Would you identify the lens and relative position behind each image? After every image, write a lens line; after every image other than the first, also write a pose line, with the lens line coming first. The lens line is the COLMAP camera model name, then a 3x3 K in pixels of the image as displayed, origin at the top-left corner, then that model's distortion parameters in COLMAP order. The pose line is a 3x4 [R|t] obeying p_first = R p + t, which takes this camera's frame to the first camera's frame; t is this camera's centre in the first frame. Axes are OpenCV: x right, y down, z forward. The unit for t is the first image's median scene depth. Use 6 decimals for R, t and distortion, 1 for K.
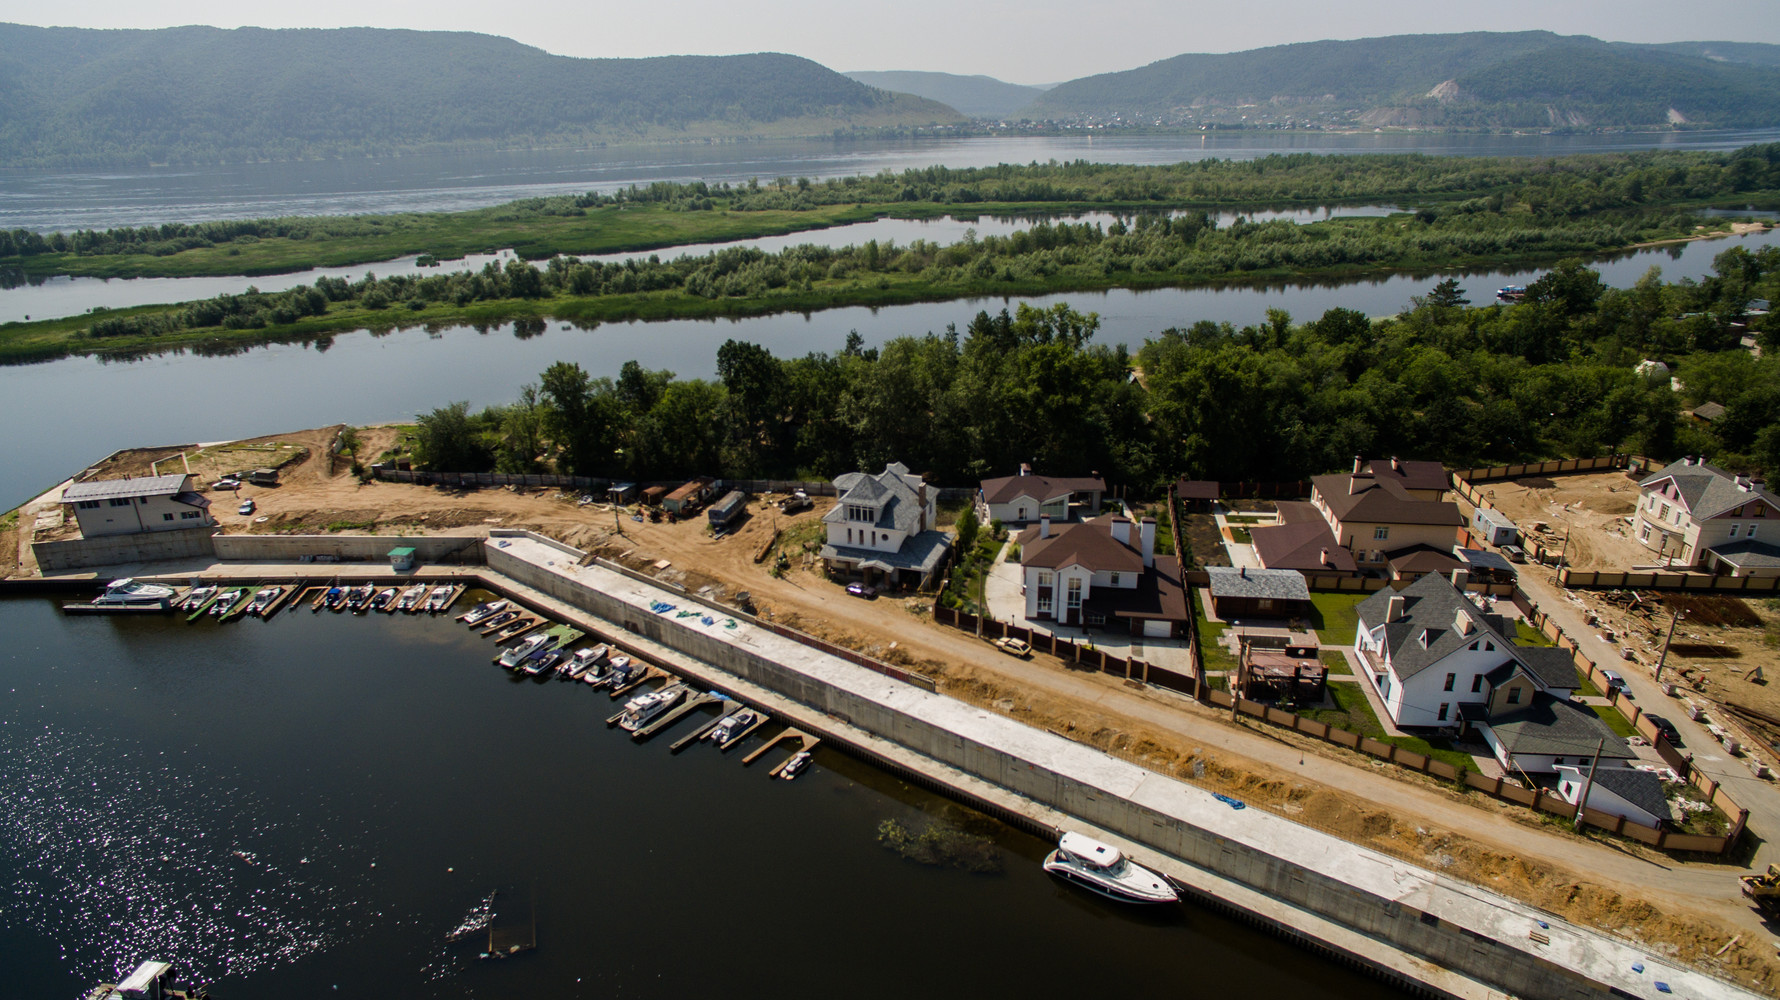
lens RADIAL K [[1035.3, 0, 889.7], [0, 1035.3, 490.1], [0, 0, 1]] dist [-0.123398, 0.090508]
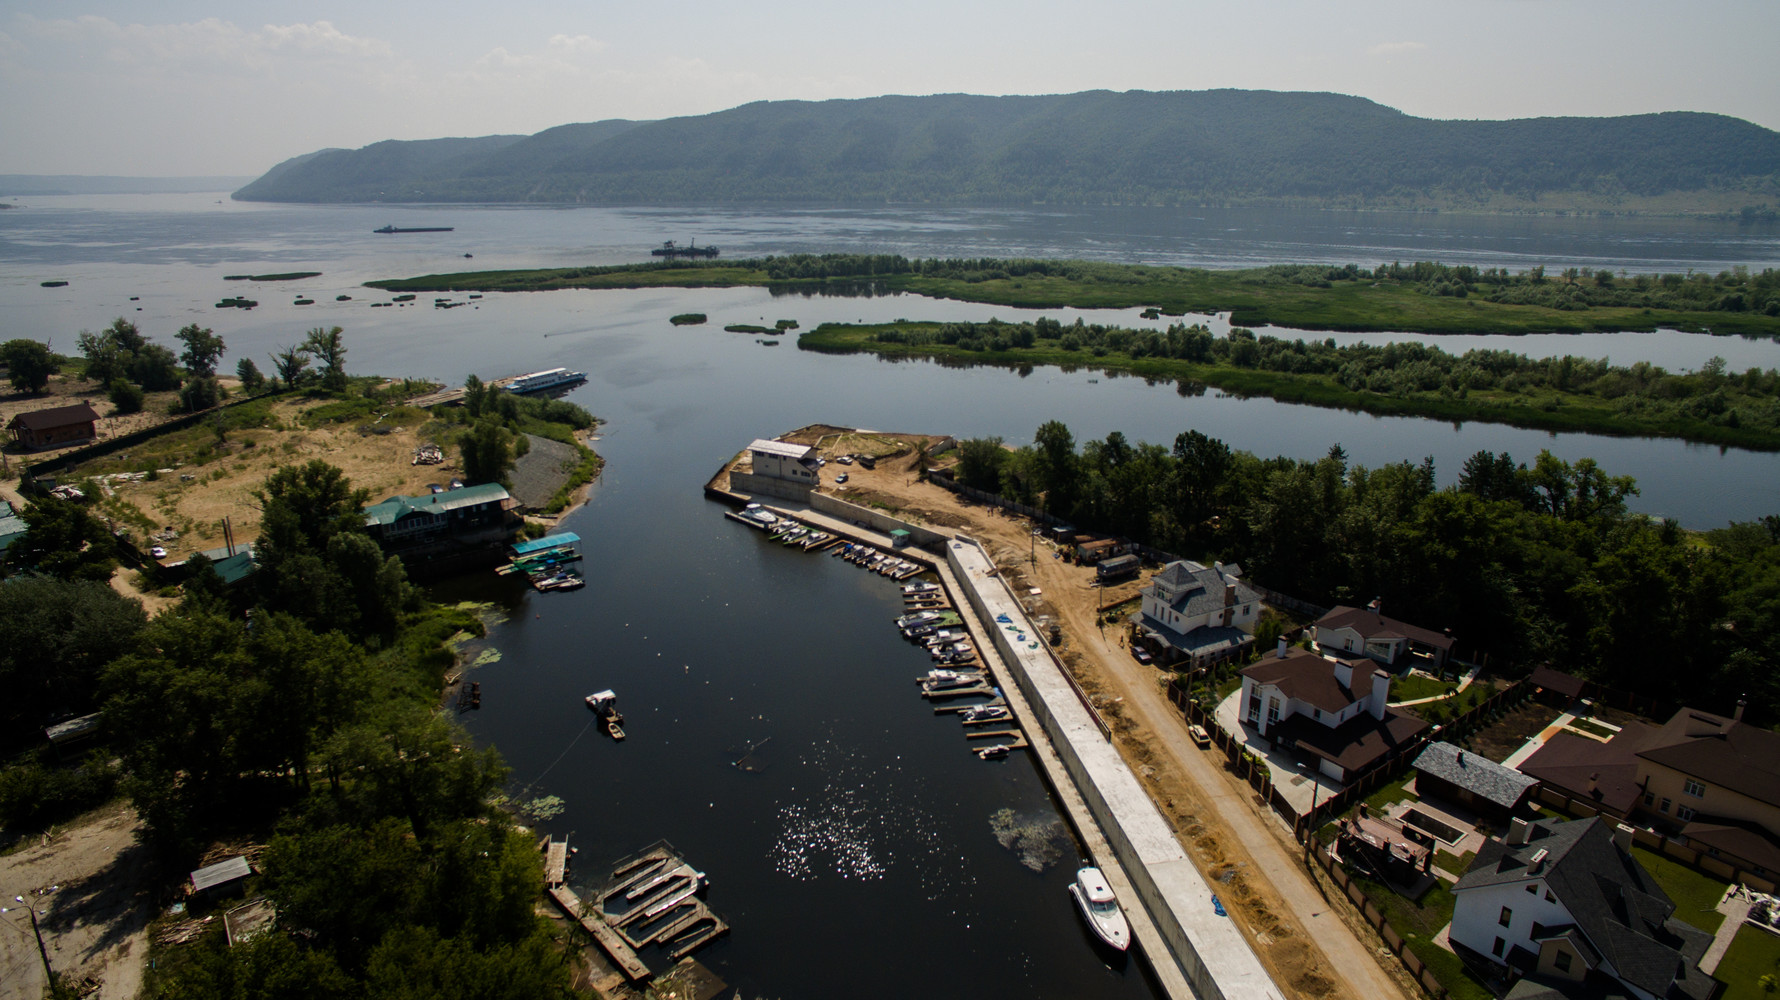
lens RADIAL K [[1035.3, 0, 889.7], [0, 1035.3, 490.1], [0, 0, 1]] dist [-0.123398, 0.090508]
pose [[0.717755, 0.218996, -0.660961, 0.193866], [-0.249887, 0.967032, 0.049047, -0.027582], [0.649911, 0.129962, 0.748816, -0.035183]]
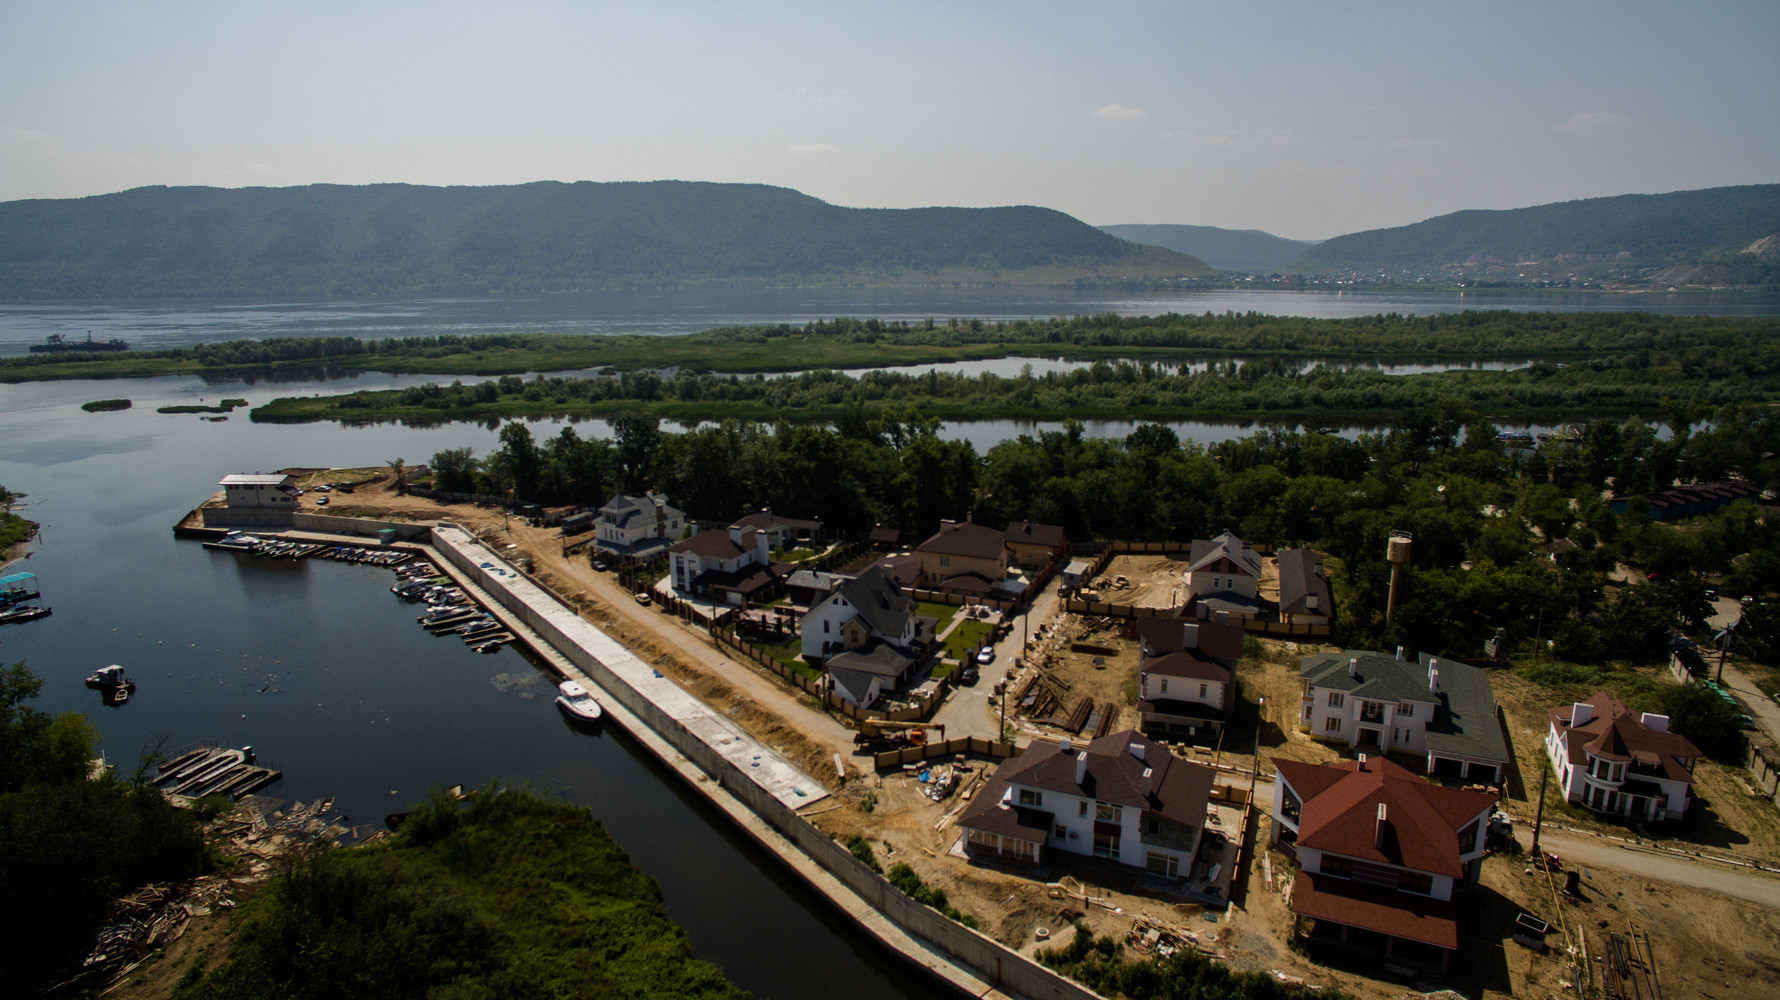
lens RADIAL K [[1035.3, 0, 889.7], [0, 1035.3, 490.1], [0, 0, 1]] dist [-0.123398, 0.090508]
pose [[0.964216, 0.069742, -0.255779, 0.297720], [-0.103610, 0.987180, -0.121410, 0.048551], [0.244032, 0.143567, 0.959081, -0.141994]]
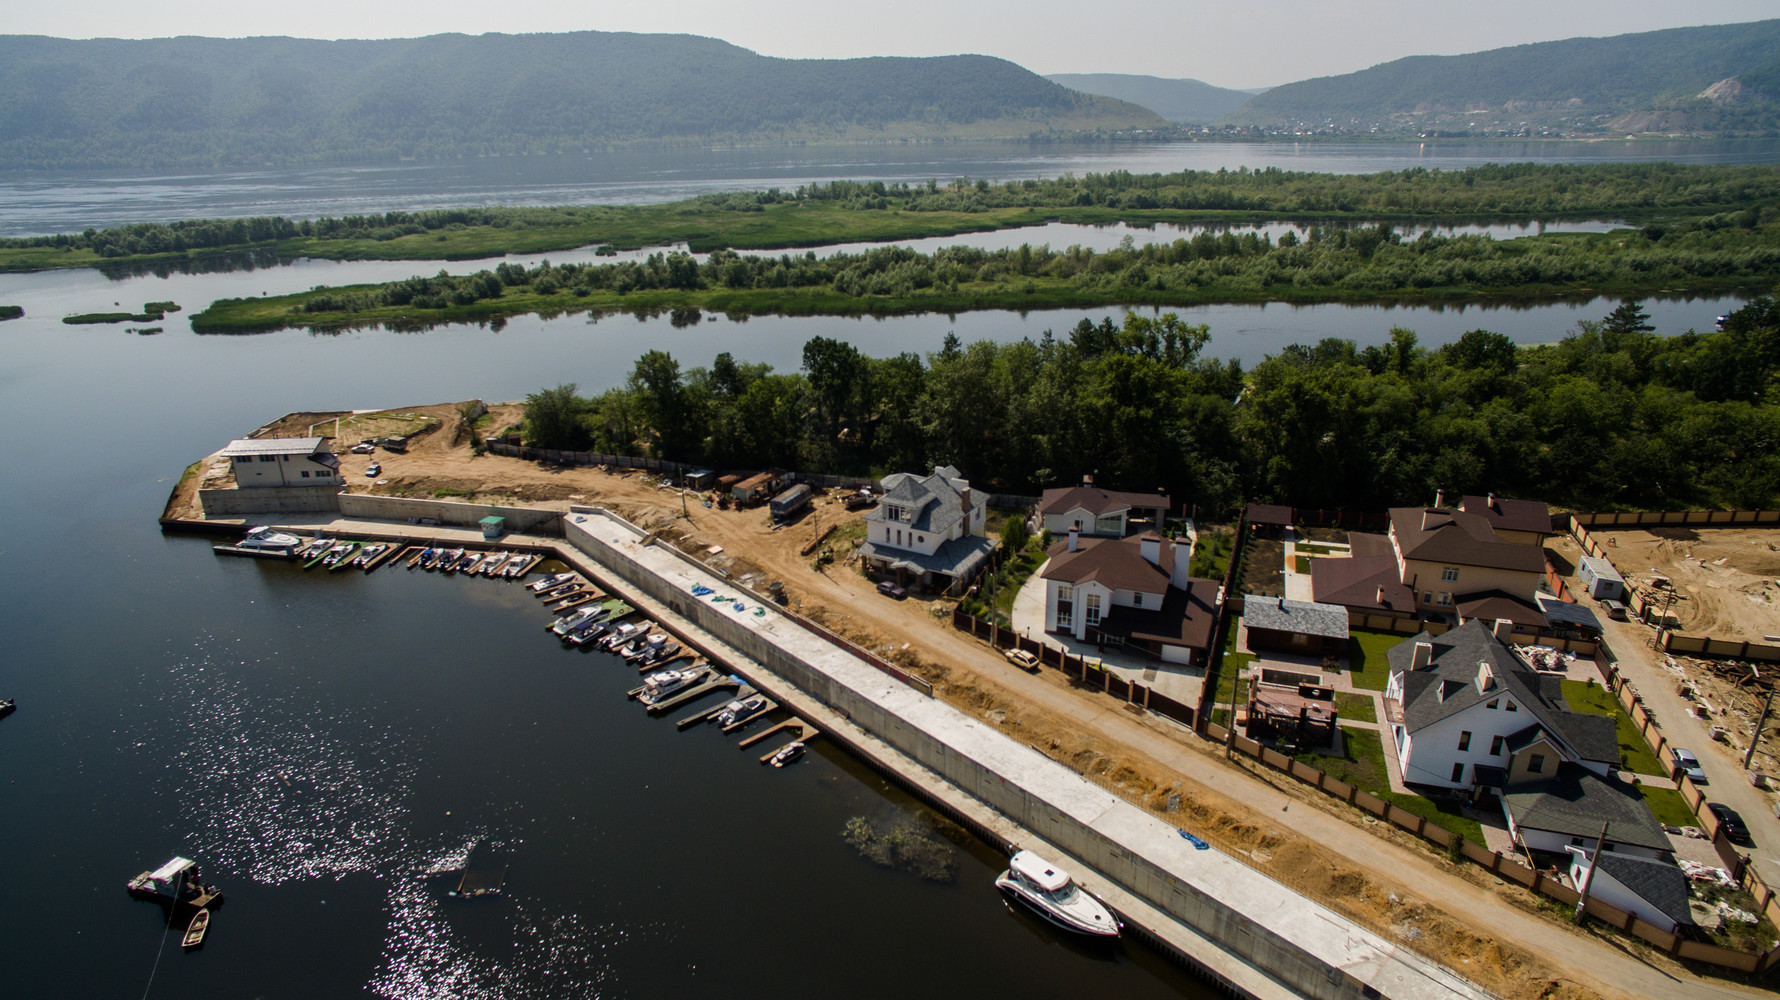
lens RADIAL K [[1035.3, 0, 889.7], [0, 1035.3, 490.1], [0, 0, 1]] dist [-0.123398, 0.090508]
pose [[0.982231, 0.065605, -0.175839, 0.054755], [-0.065882, 0.997818, 0.004270, -0.001597], [0.175735, 0.007391, 0.984410, 0.003146]]
